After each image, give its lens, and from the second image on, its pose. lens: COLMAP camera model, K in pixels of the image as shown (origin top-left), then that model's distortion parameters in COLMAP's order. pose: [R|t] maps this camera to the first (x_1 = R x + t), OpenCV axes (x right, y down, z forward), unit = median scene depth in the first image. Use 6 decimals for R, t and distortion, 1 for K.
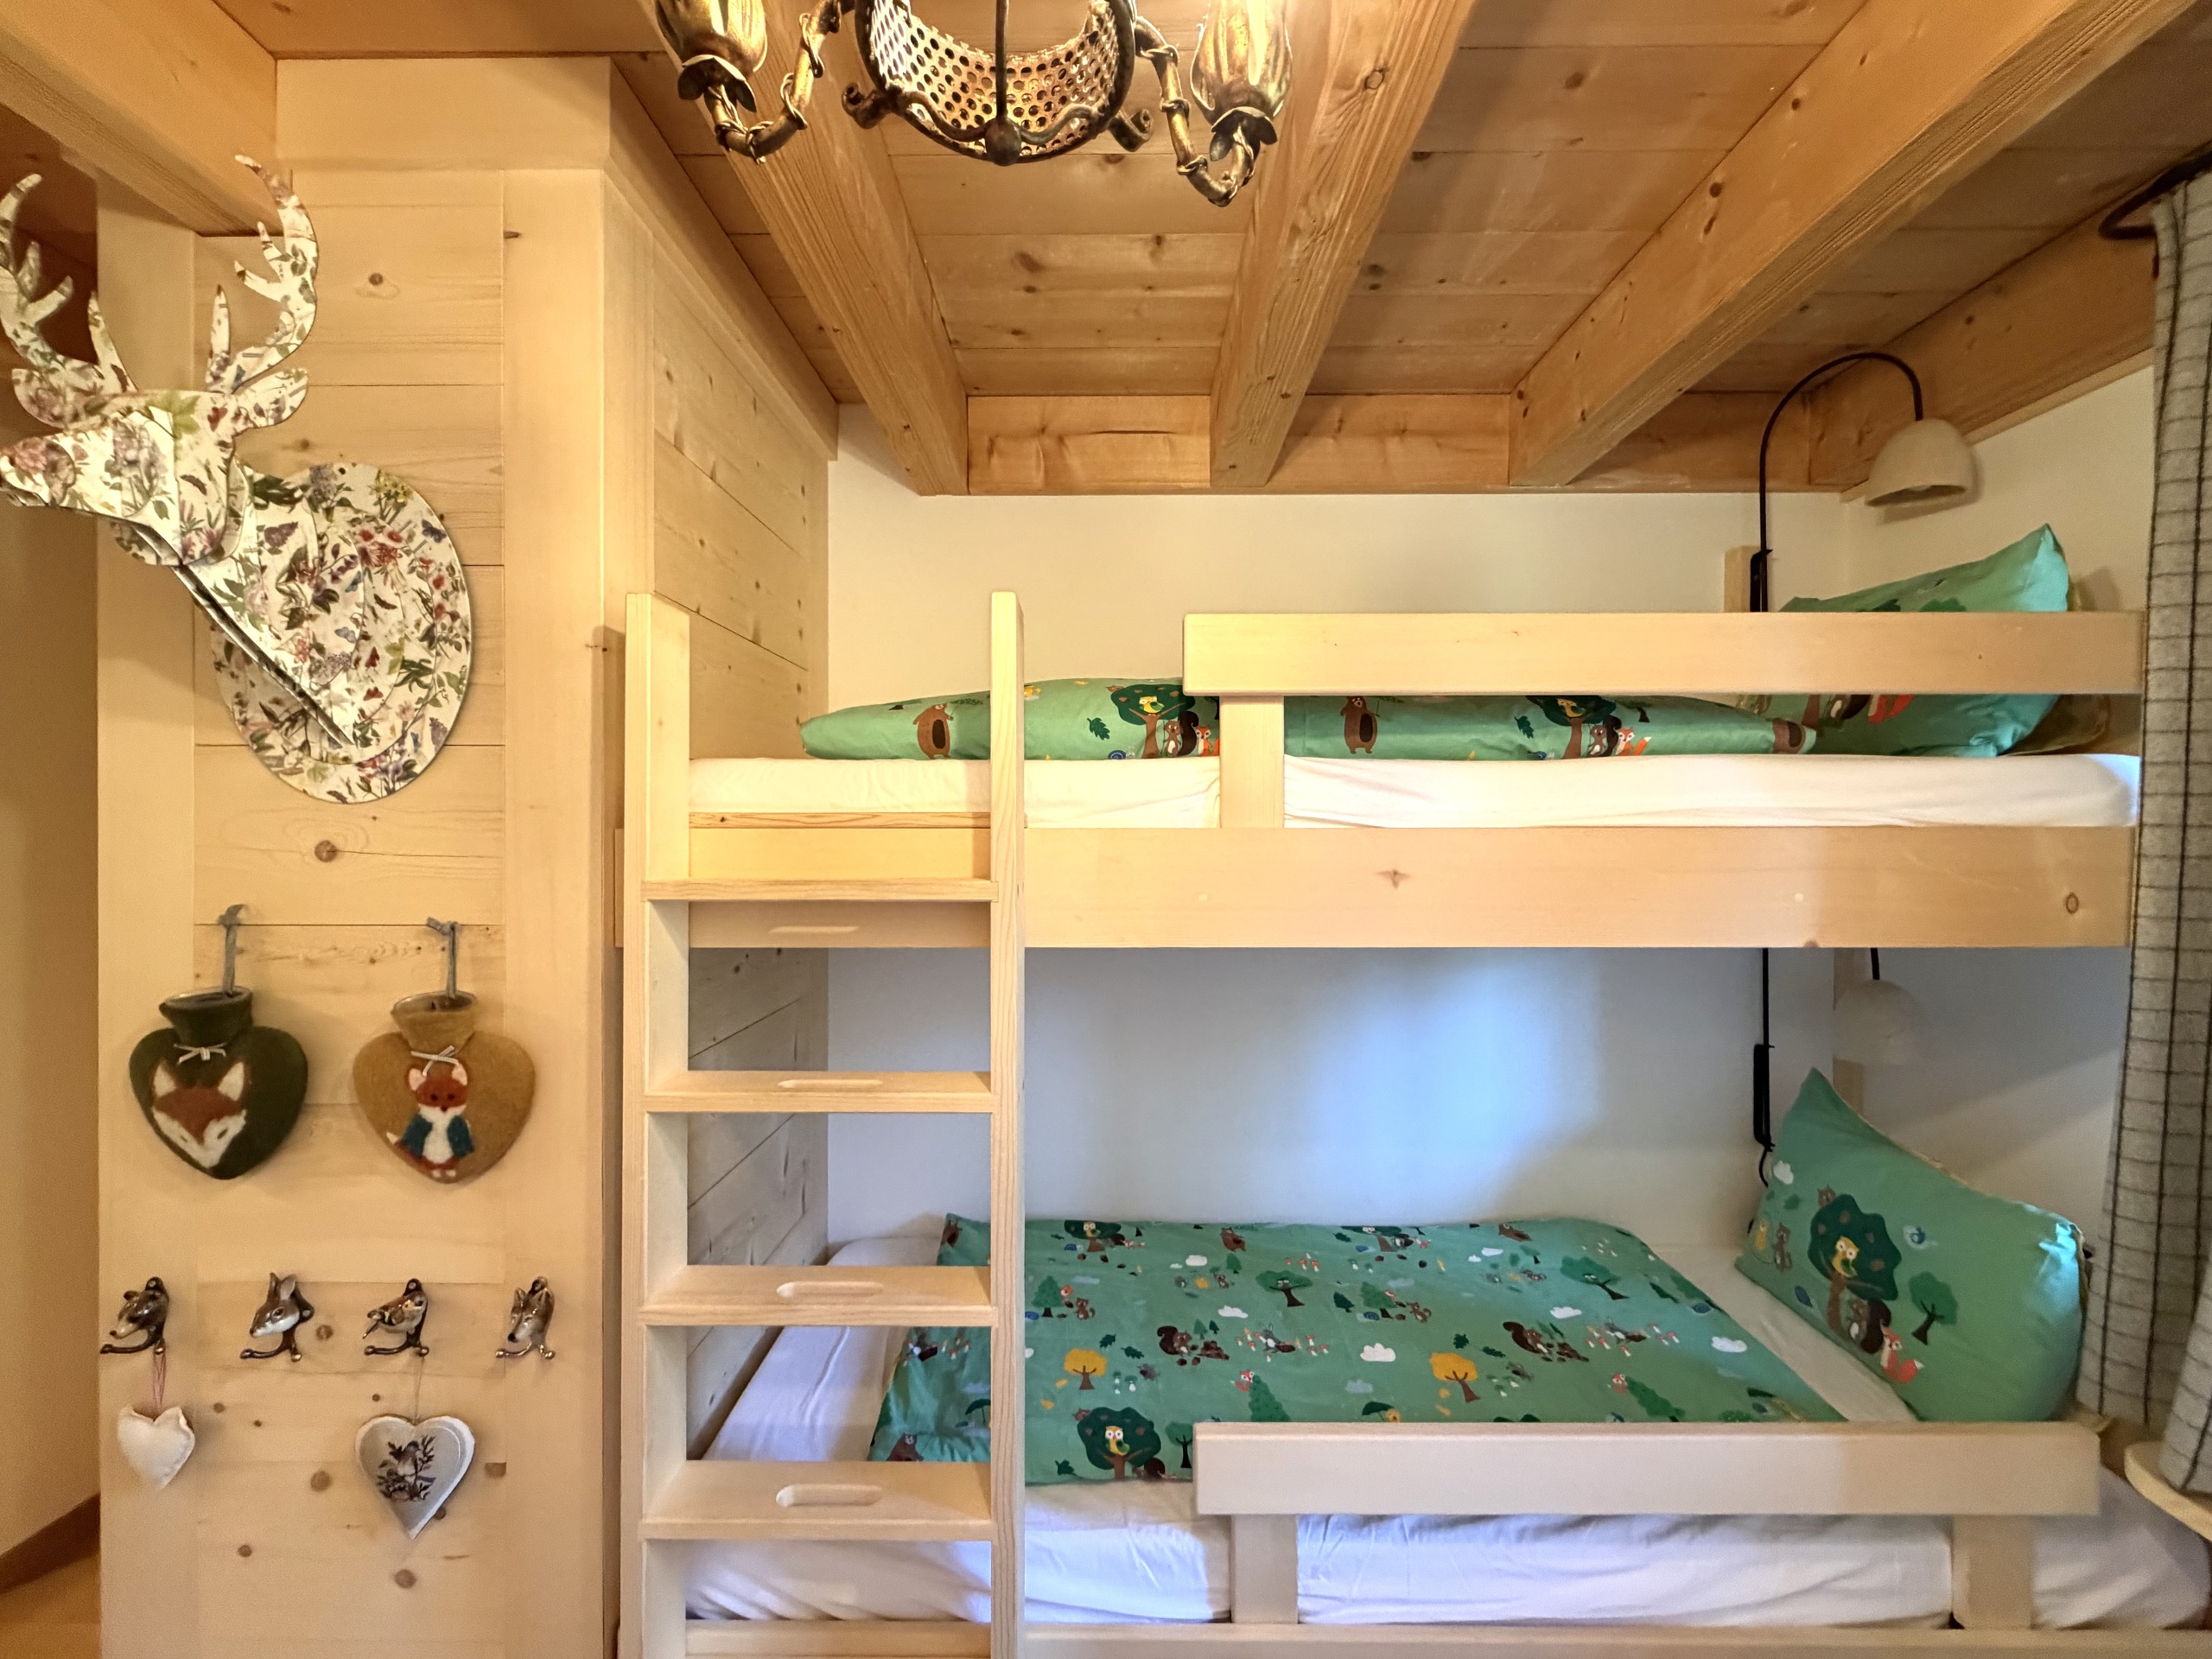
lens RADIAL K [[881.4, 0, 1102.5], [0, 881.4, 831.5], [0, 0, 1]] dist [0.000464, -0.000334]
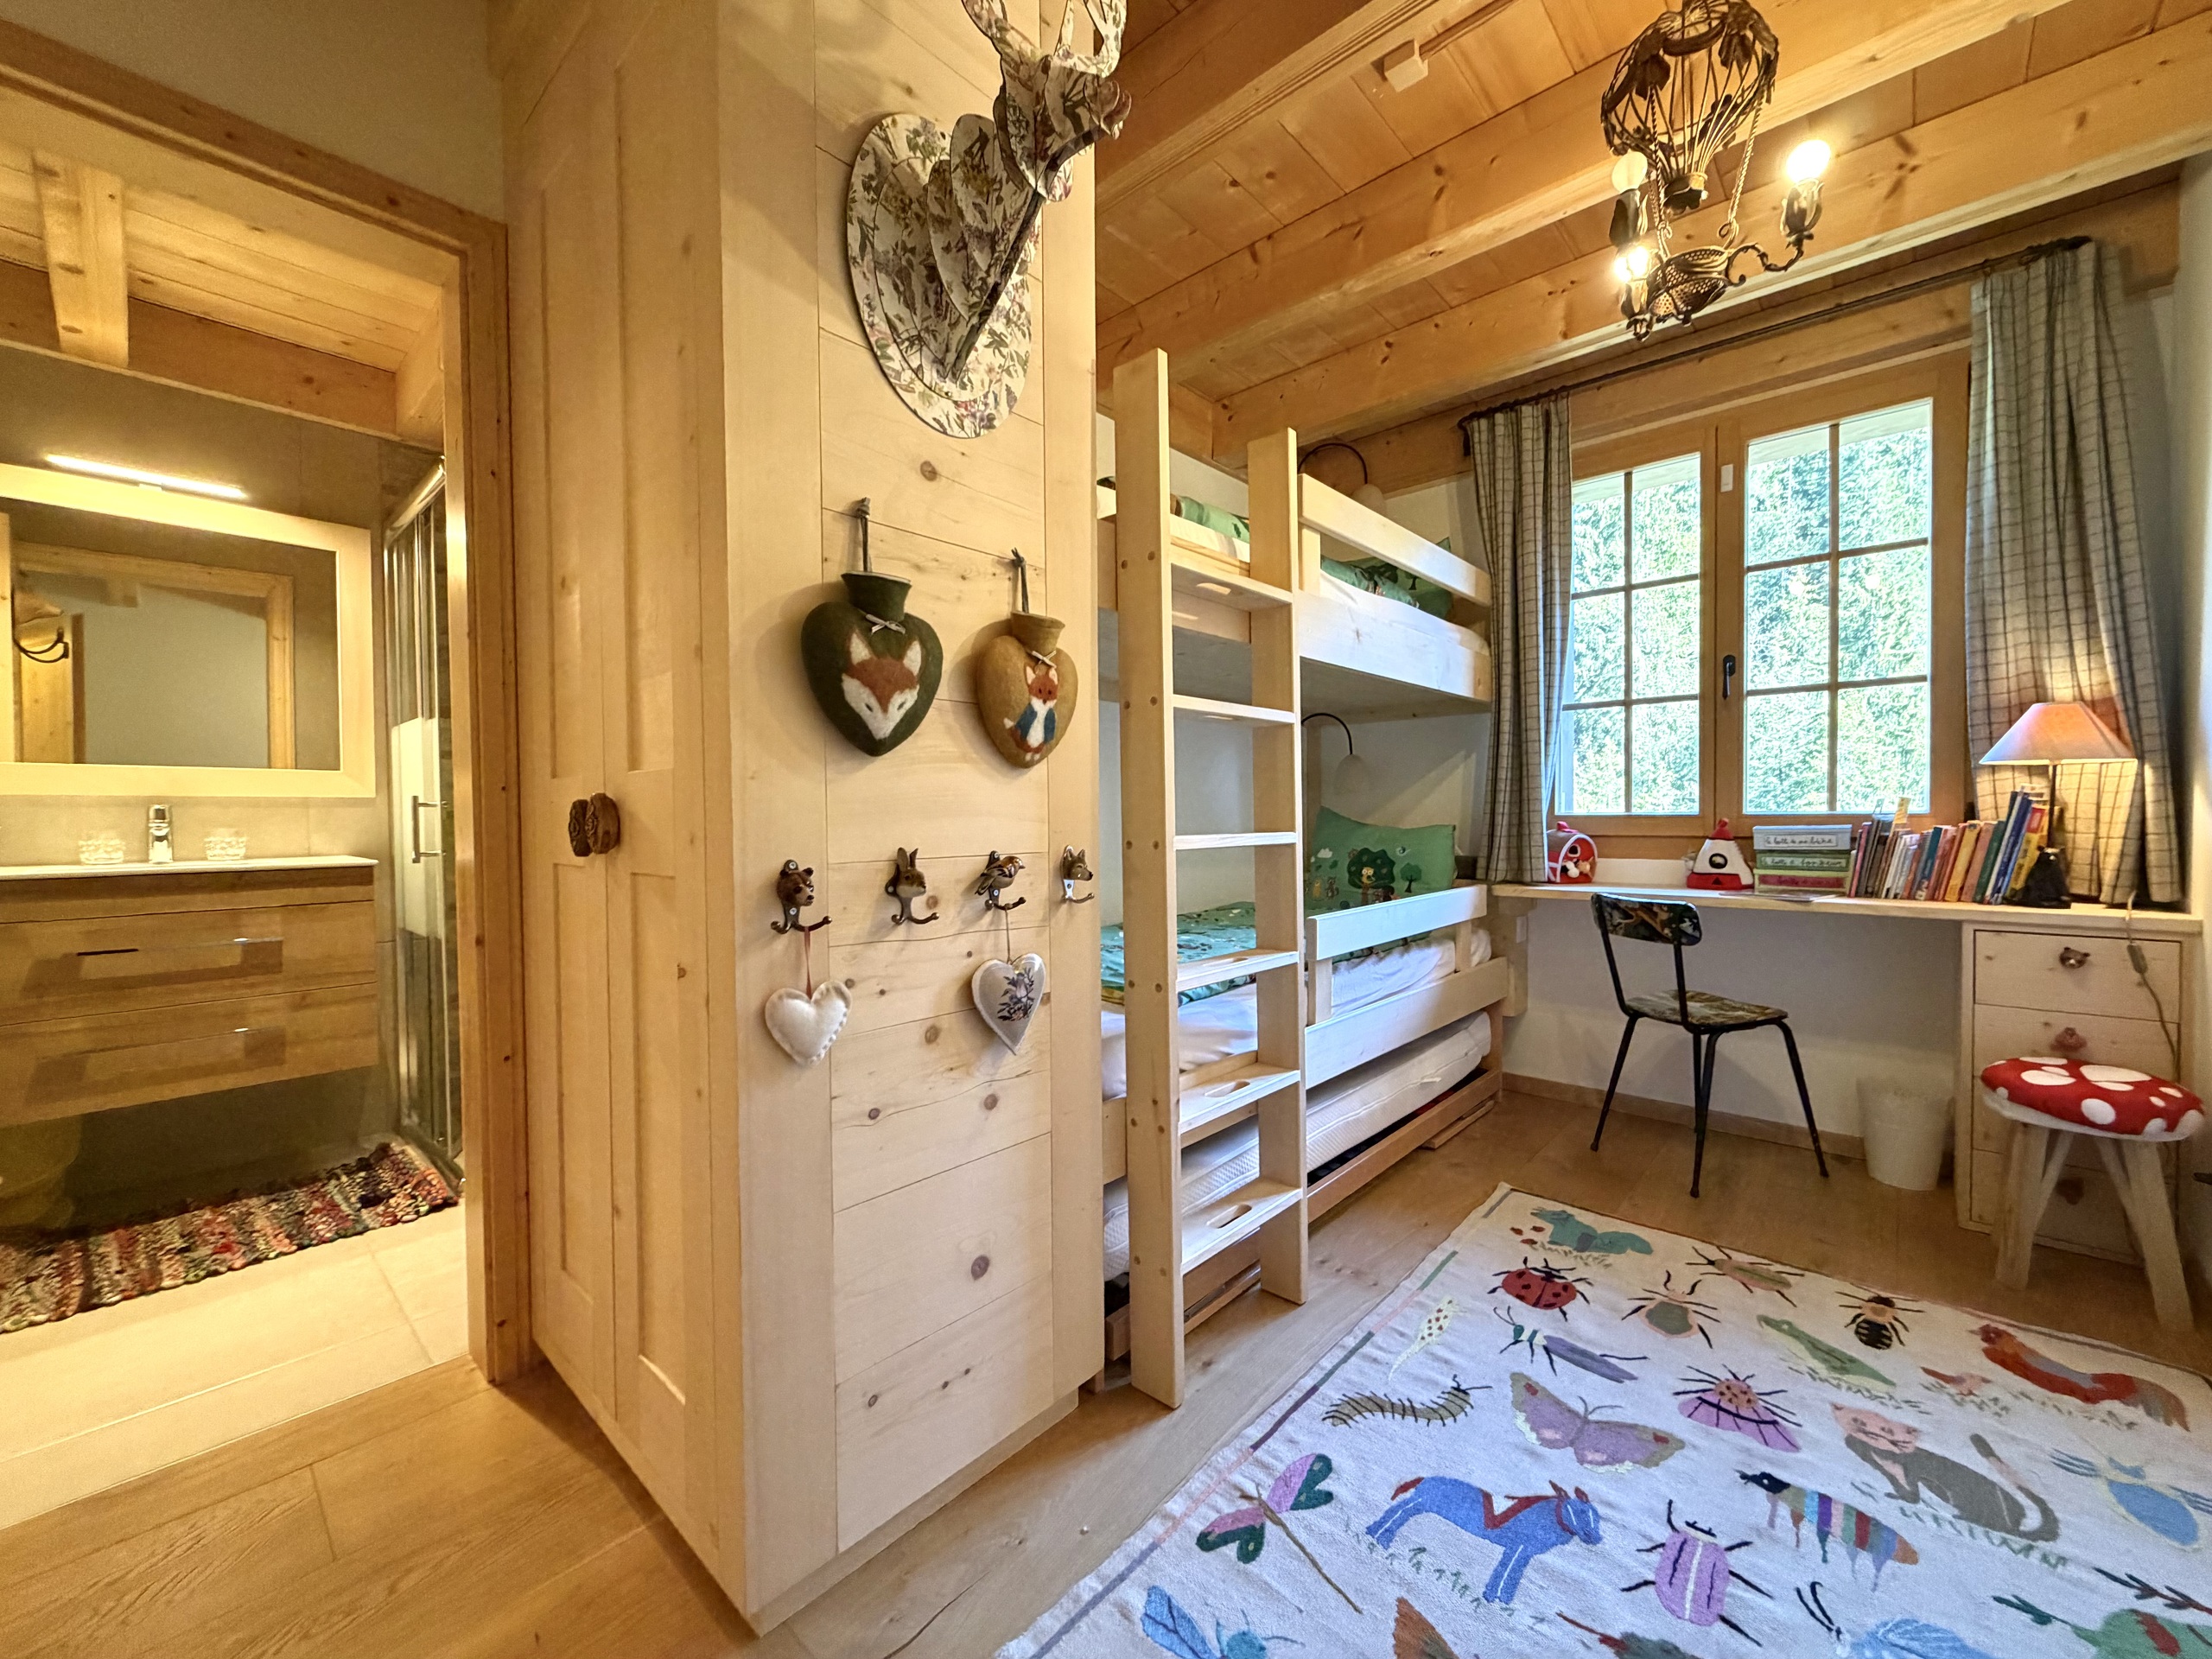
lens RADIAL K [[881.4, 0, 1102.5], [0, 881.4, 831.5], [0, 0, 1]] dist [0.000464, -0.000334]
pose [[0.670618, -0.021459, 0.741492, -1.579338], [0.011172, 0.999760, 0.018829, 0.462786], [-0.741718, -0.004343, 0.670697, 0.086494]]
